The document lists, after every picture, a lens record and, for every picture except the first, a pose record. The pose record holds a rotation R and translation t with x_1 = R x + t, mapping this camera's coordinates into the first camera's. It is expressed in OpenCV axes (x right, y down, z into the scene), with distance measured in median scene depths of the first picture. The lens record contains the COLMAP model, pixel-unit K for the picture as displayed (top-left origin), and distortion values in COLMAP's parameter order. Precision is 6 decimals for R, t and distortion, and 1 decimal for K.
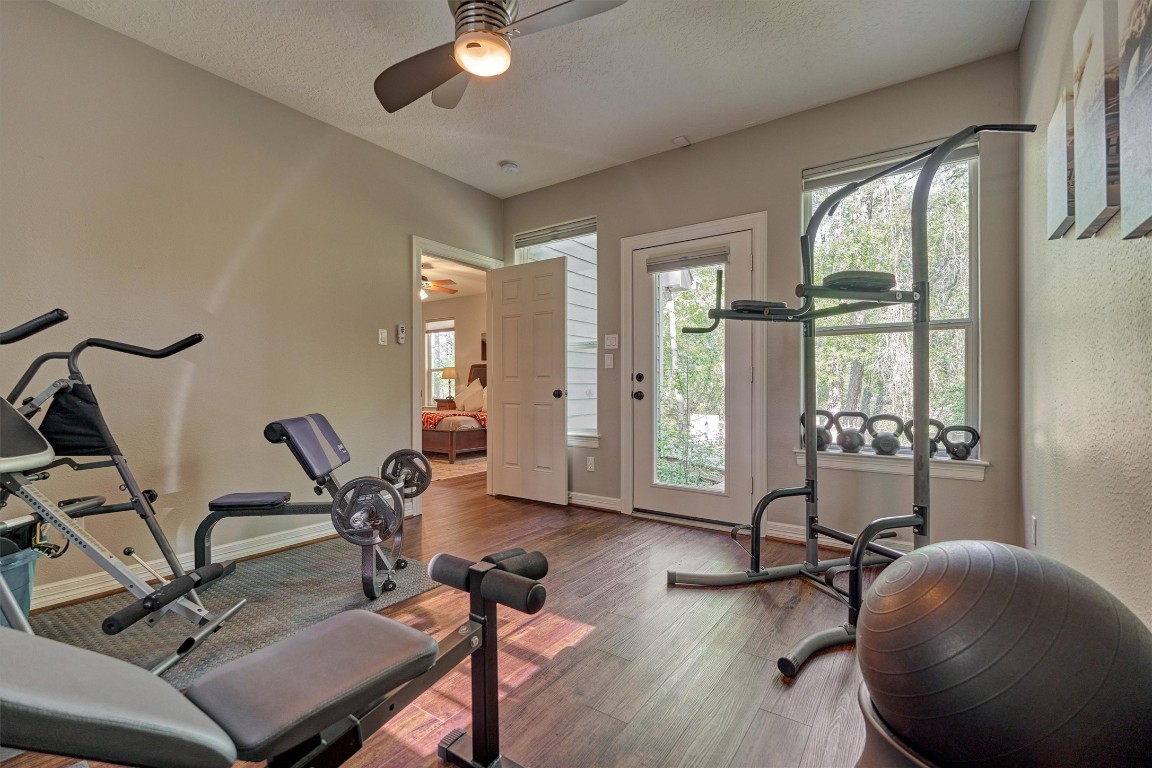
lens RADIAL K [[512.7, 0, 574.2], [0, 512.7, 385.7], [0, 0, 1]] dist [-0.000352, -0.000002]
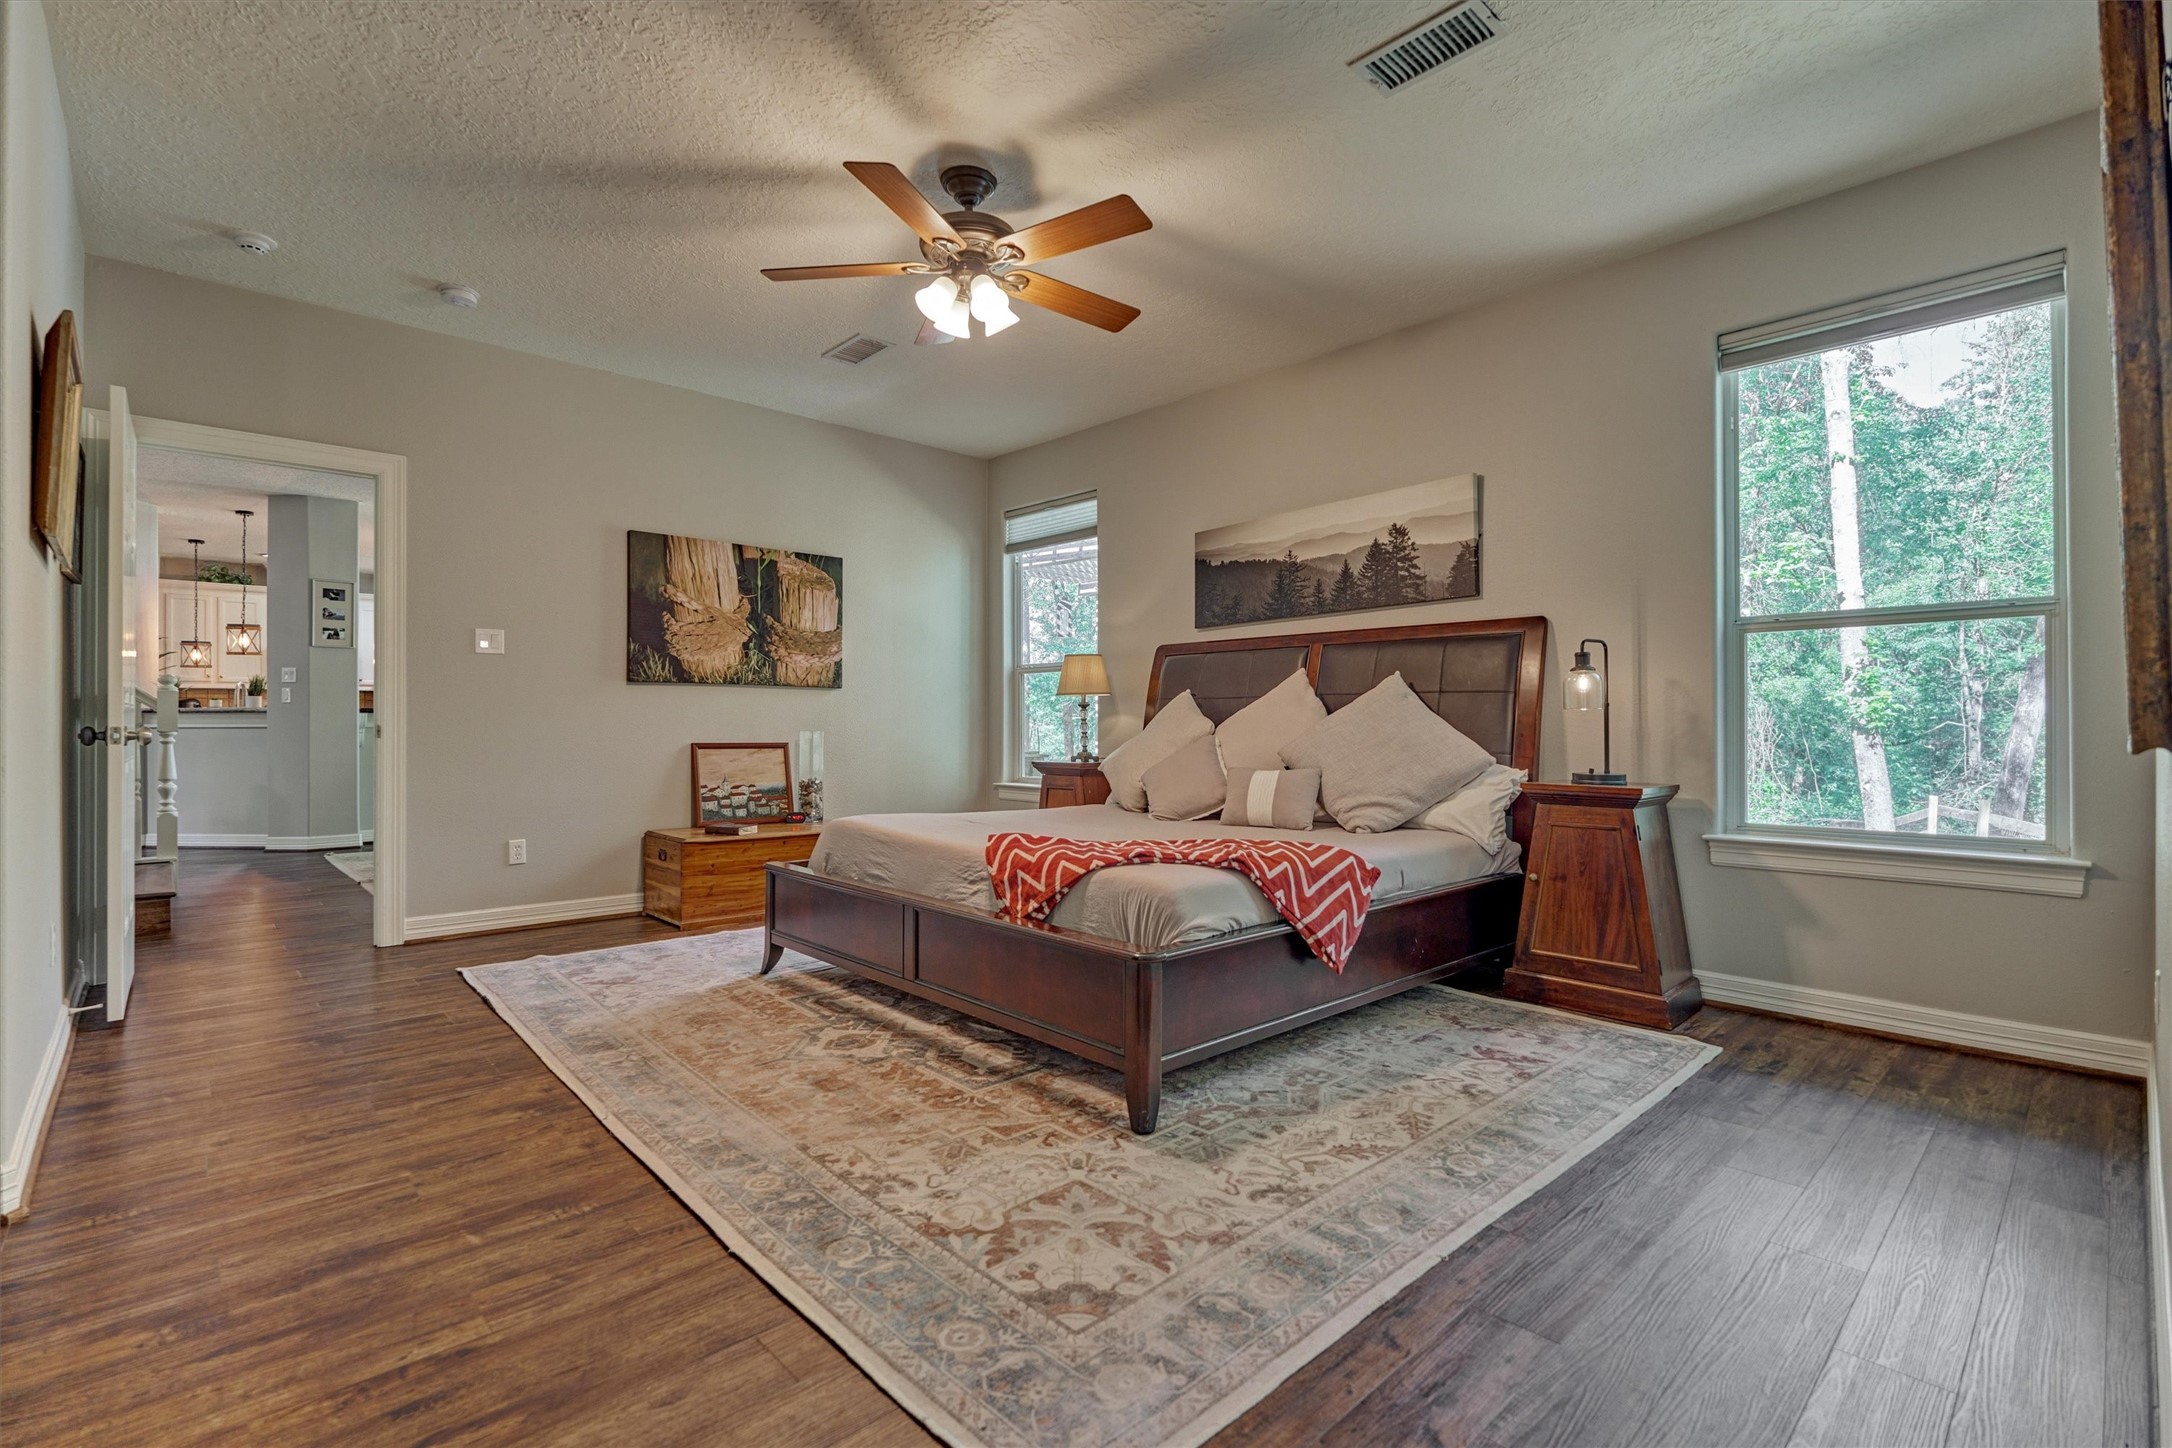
lens RADIAL K [[1011.5, 0, 1084.6], [0, 1011.5, 722.2], [0, 0, 1]] dist [0.002152, 0.000059]
pose [[0.979680, 0.004303, -0.200523, -0.126367], [-0.004596, 0.999989, -0.000996, 0.002902], [0.200517, 0.001897, 0.979688, 0.433450]]
